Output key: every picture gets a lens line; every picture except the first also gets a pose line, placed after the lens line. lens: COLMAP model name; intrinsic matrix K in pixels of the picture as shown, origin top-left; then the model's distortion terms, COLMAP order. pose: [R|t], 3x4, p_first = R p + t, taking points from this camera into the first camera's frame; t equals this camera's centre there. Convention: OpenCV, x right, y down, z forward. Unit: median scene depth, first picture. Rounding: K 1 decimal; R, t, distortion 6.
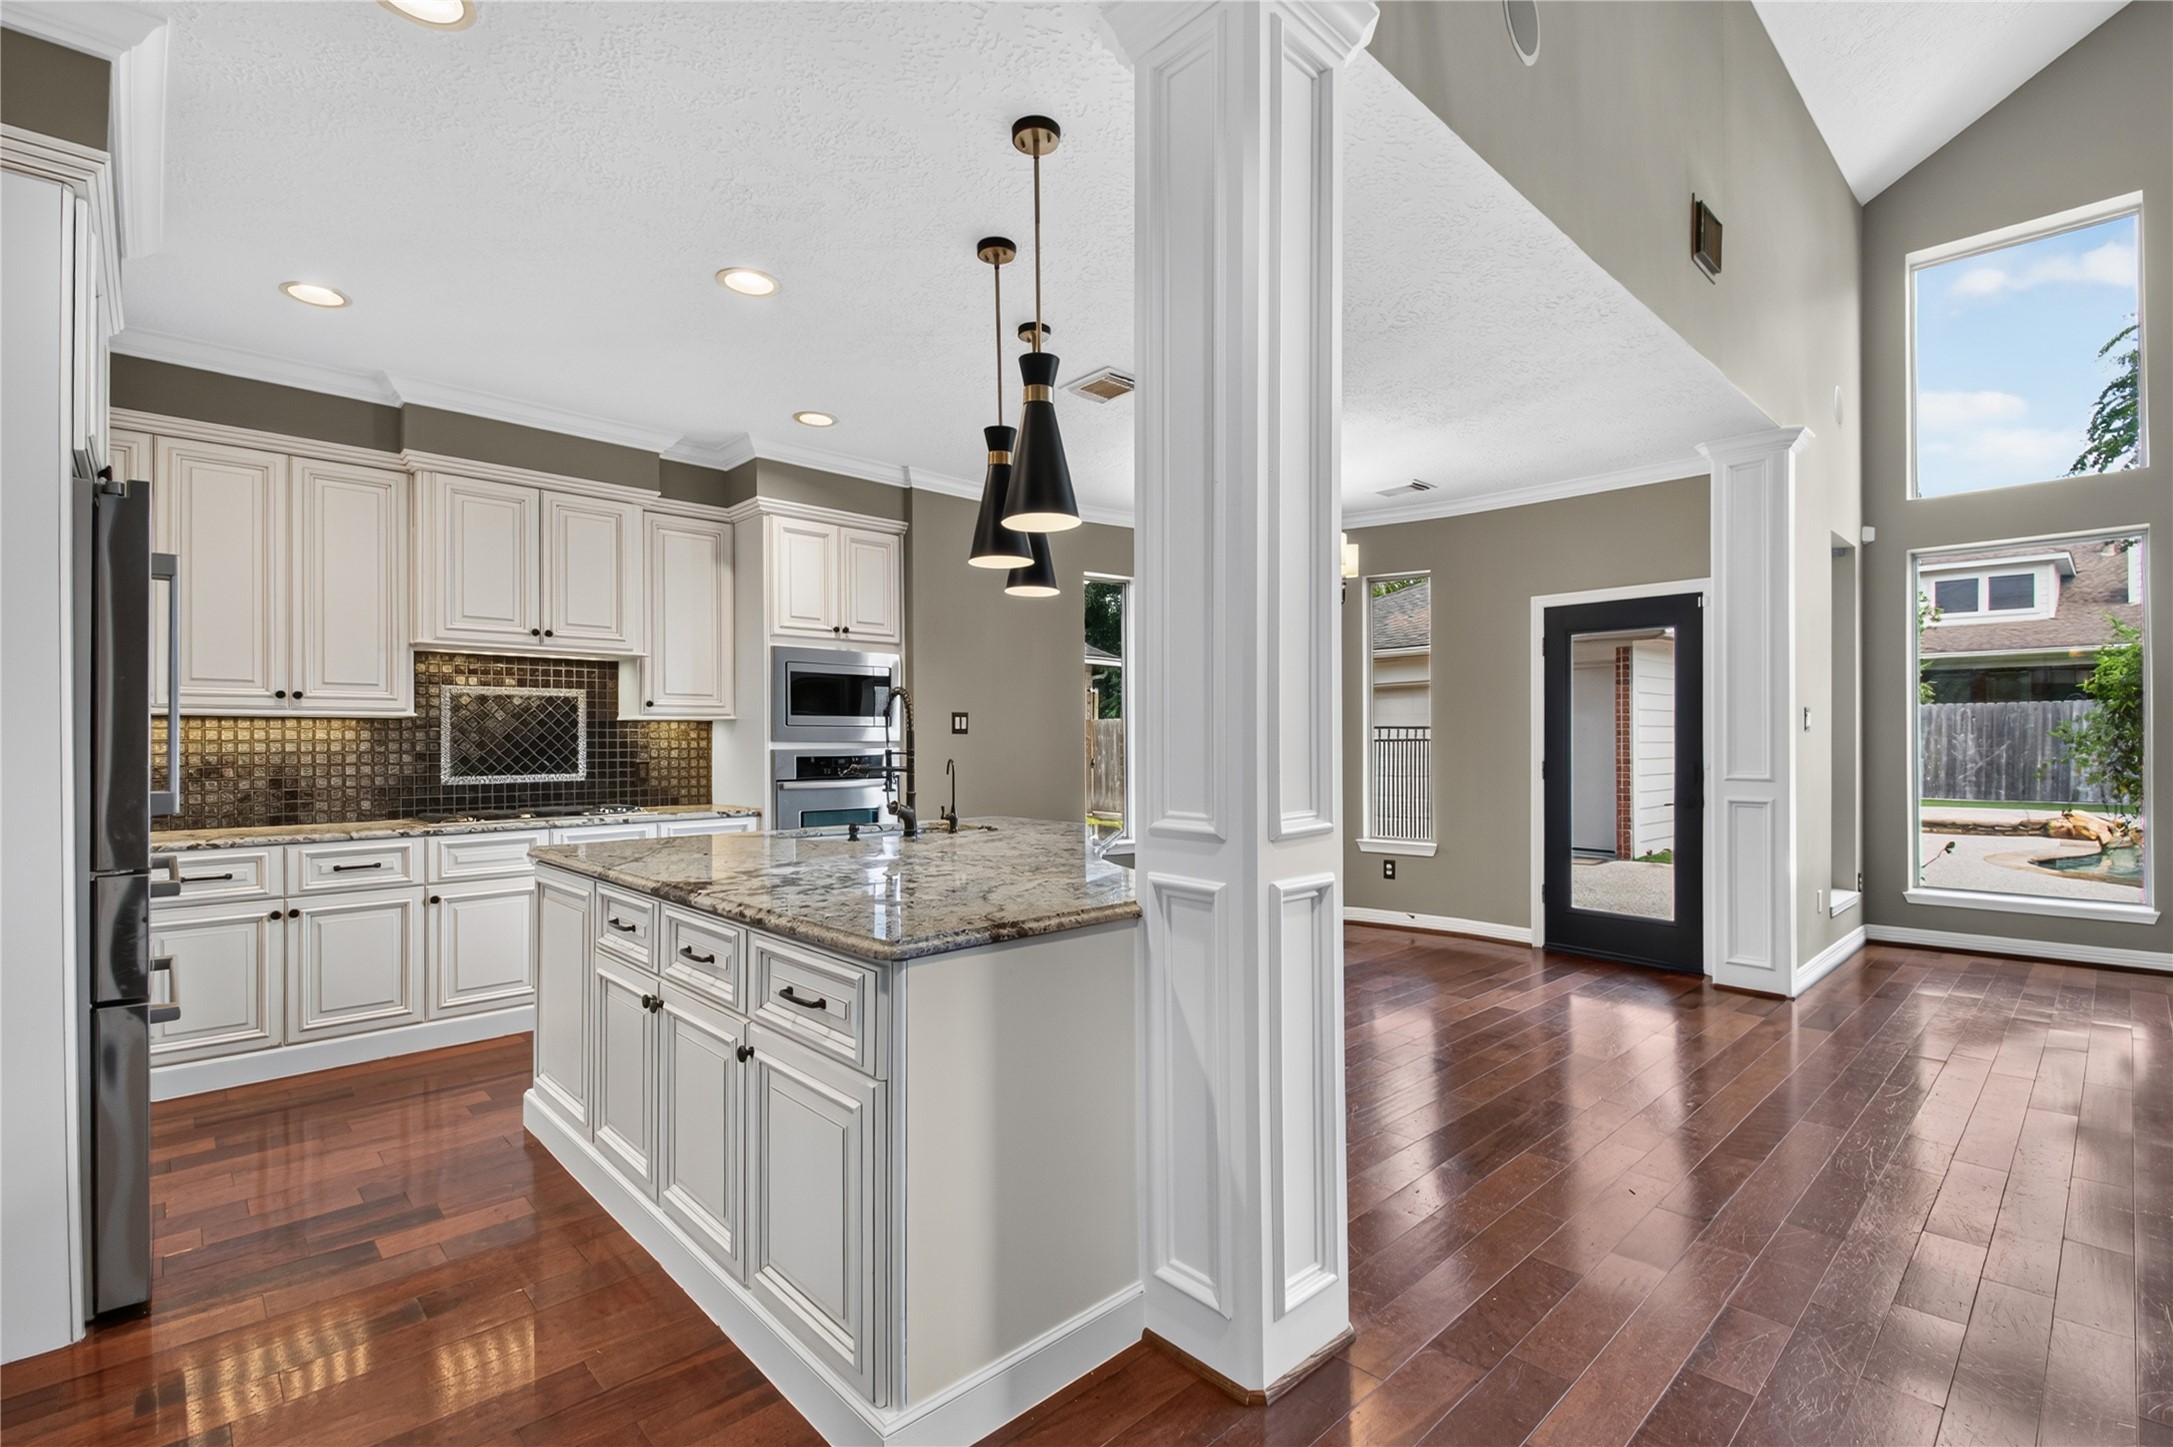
lens RADIAL K [[983.1, 0, 1074.3], [0, 983.1, 739.4], [0, 0, 1]] dist [0.001894, -0.002063]
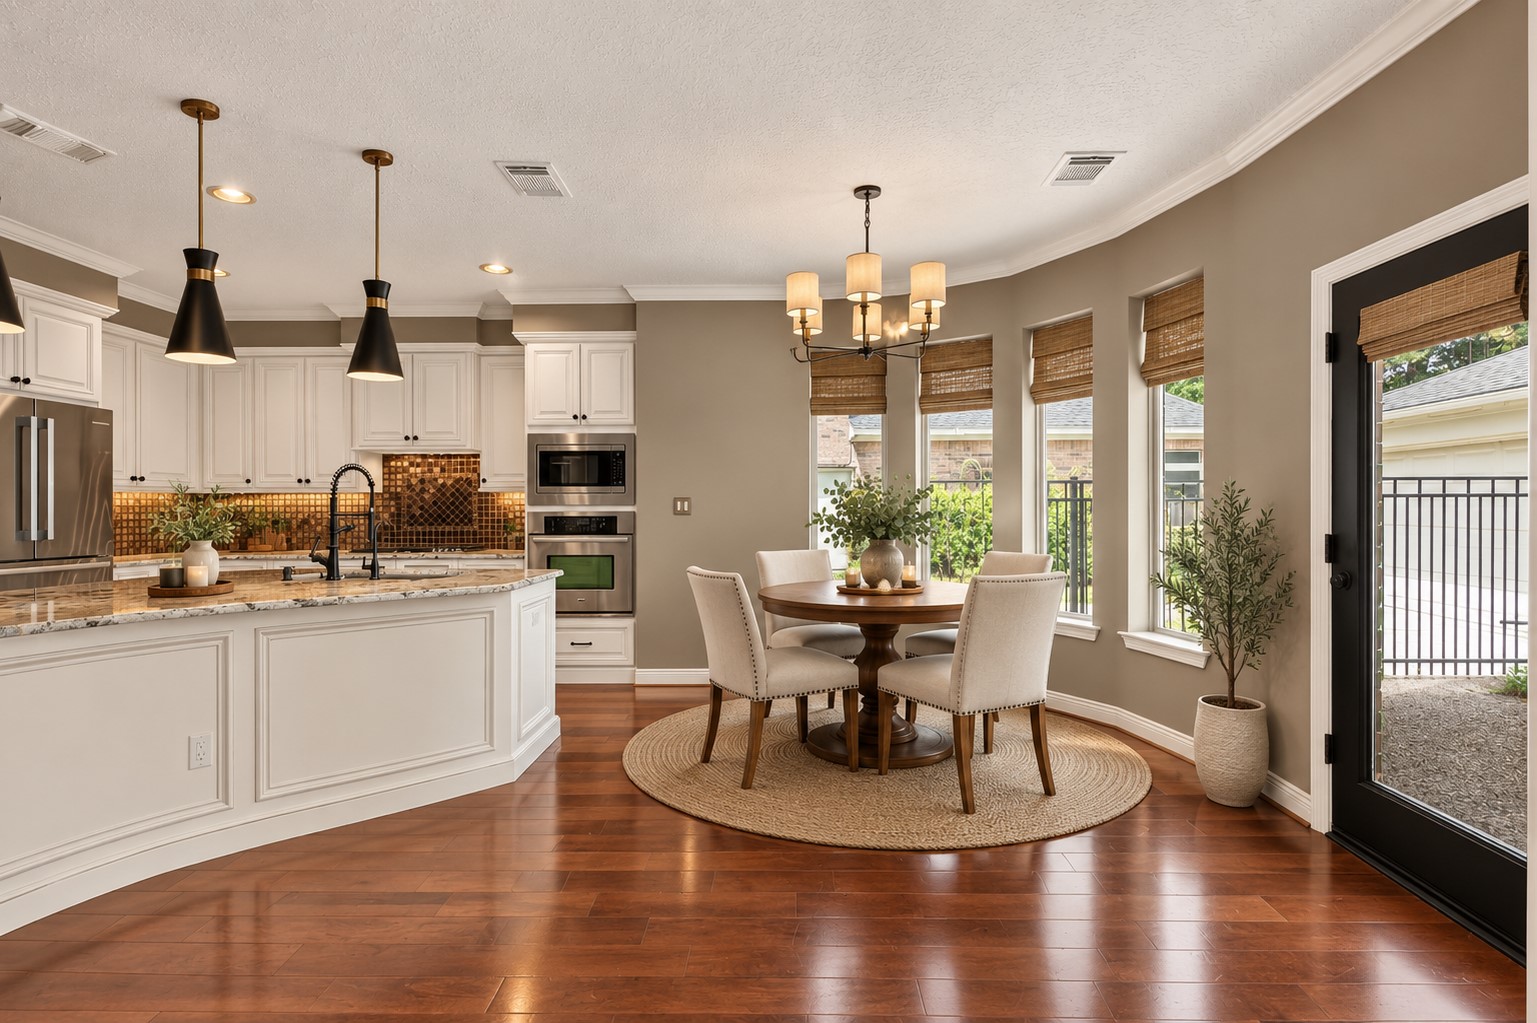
lens RADIAL K [[695.3, 0, 768.1], [0, 695.3, 500.7], [0, 0, 1]] dist [0.001894, -0.002063]
pose [[0.720277, -0.007044, -0.693651, 0.651505], [0.004276, 0.999975, -0.005715, 0.002906], [0.693673, 0.001150, 0.720289, 0.551984]]
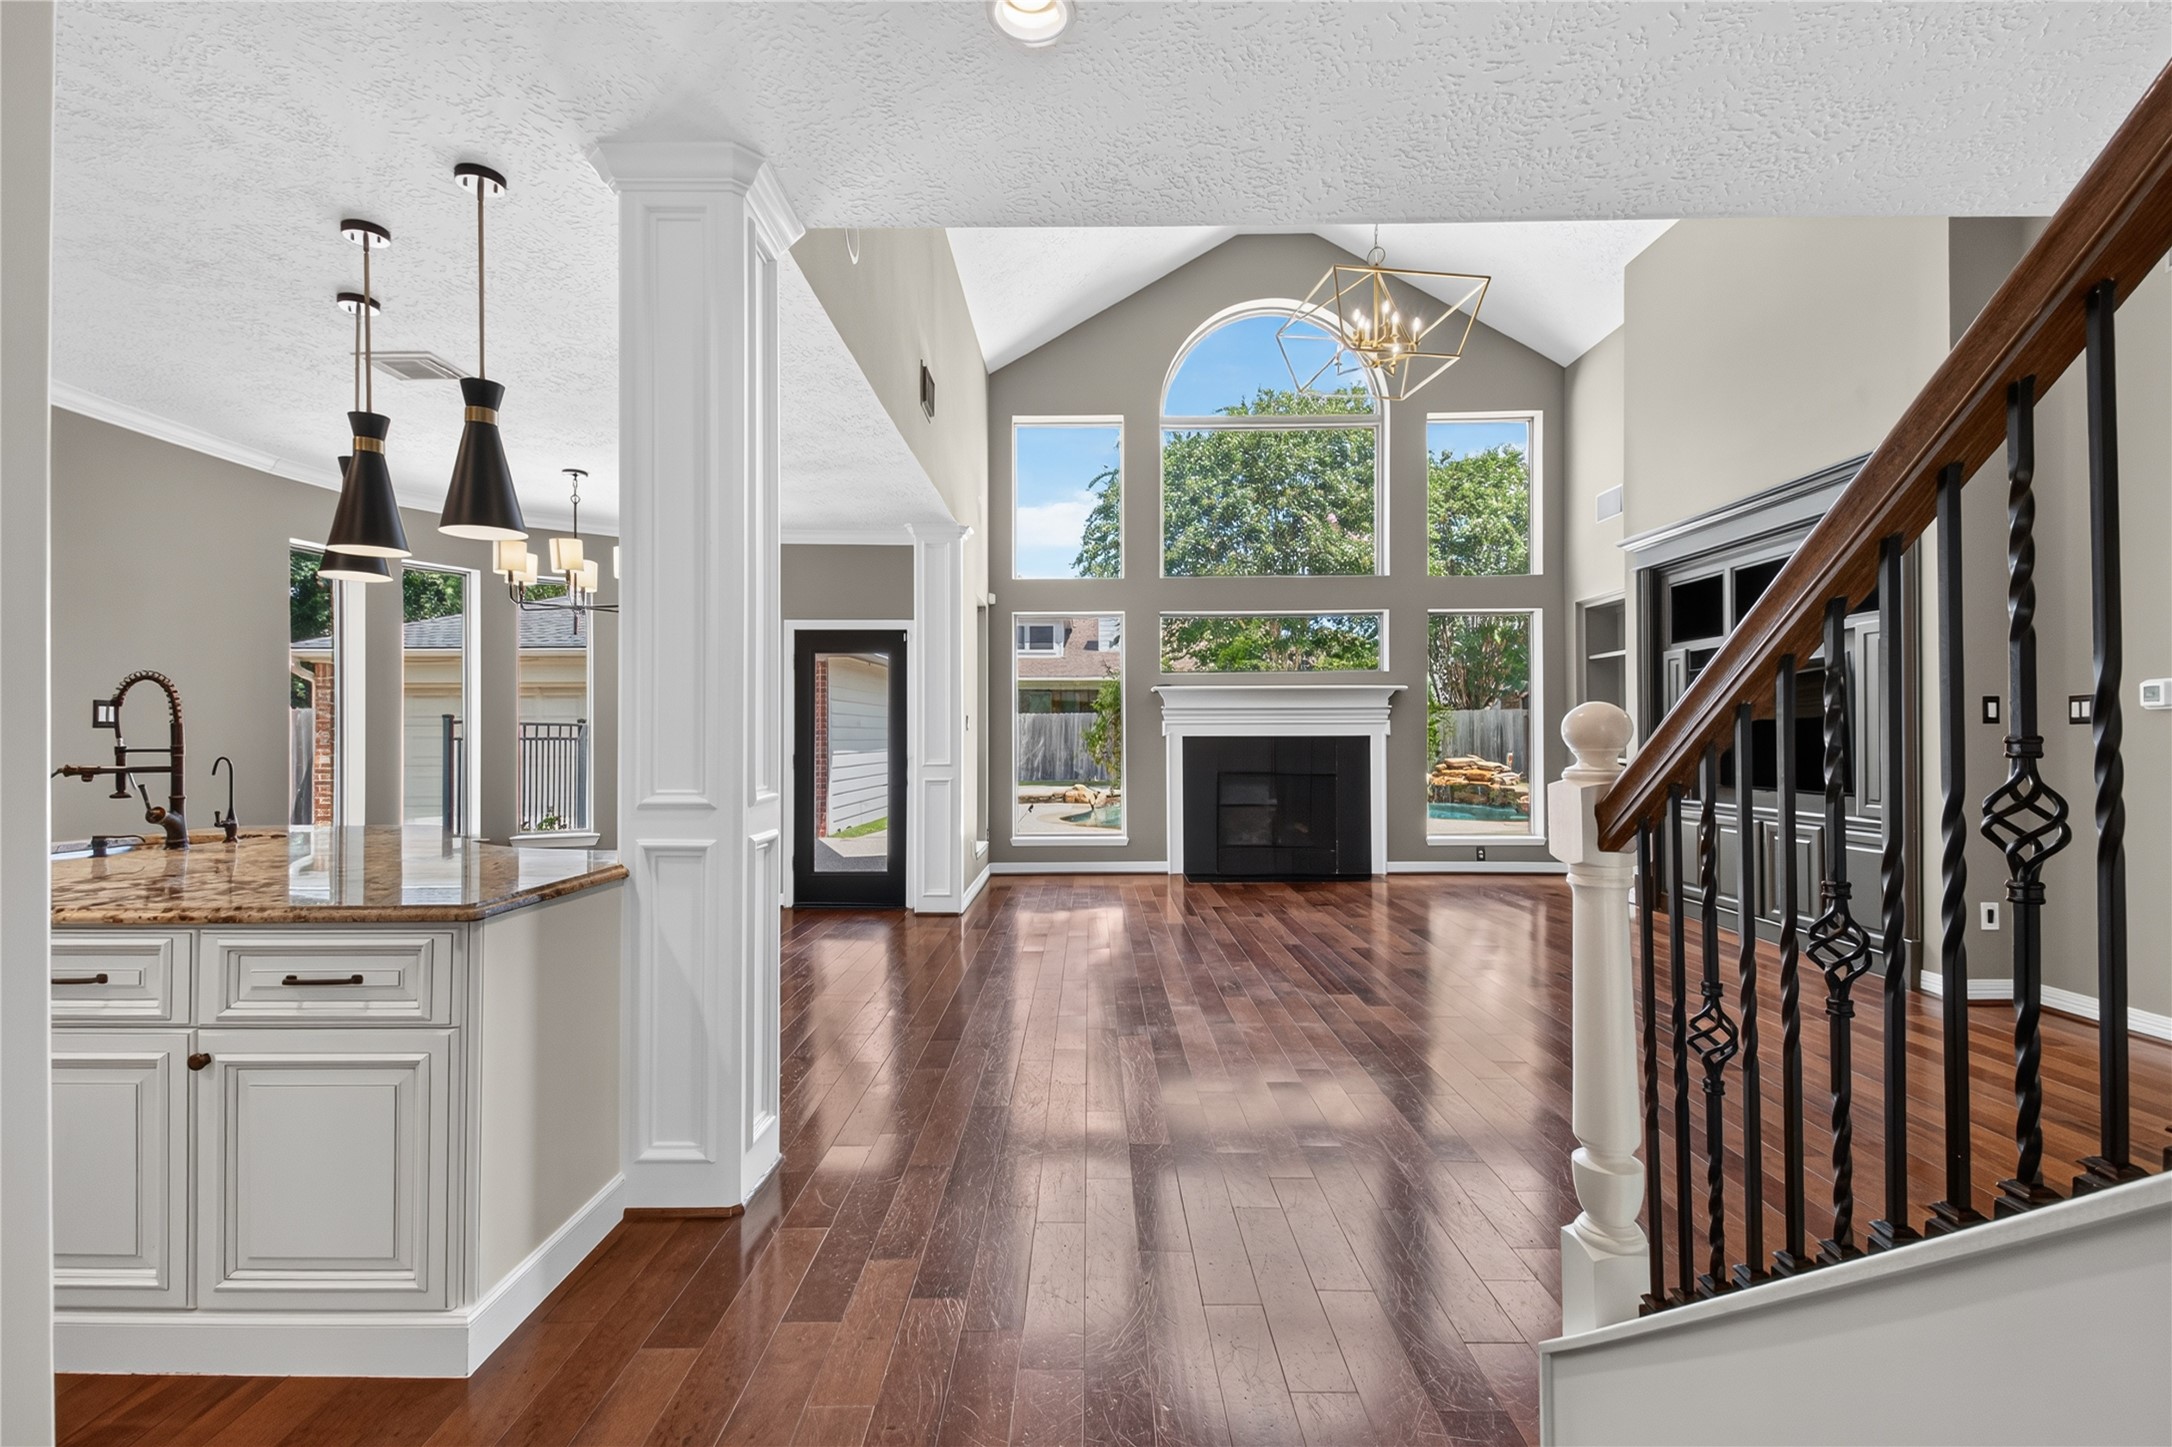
lens RADIAL K [[982.6, 0, 1089.6], [0, 982.6, 731.6], [0, 0, 1]] dist [0.001894, -0.002063]
pose [[0.679515, 0.006506, 0.733633, -0.201969], [-0.001460, 0.999971, -0.007515, 0.002693], [-0.733660, 0.004035, 0.679505, -0.124419]]
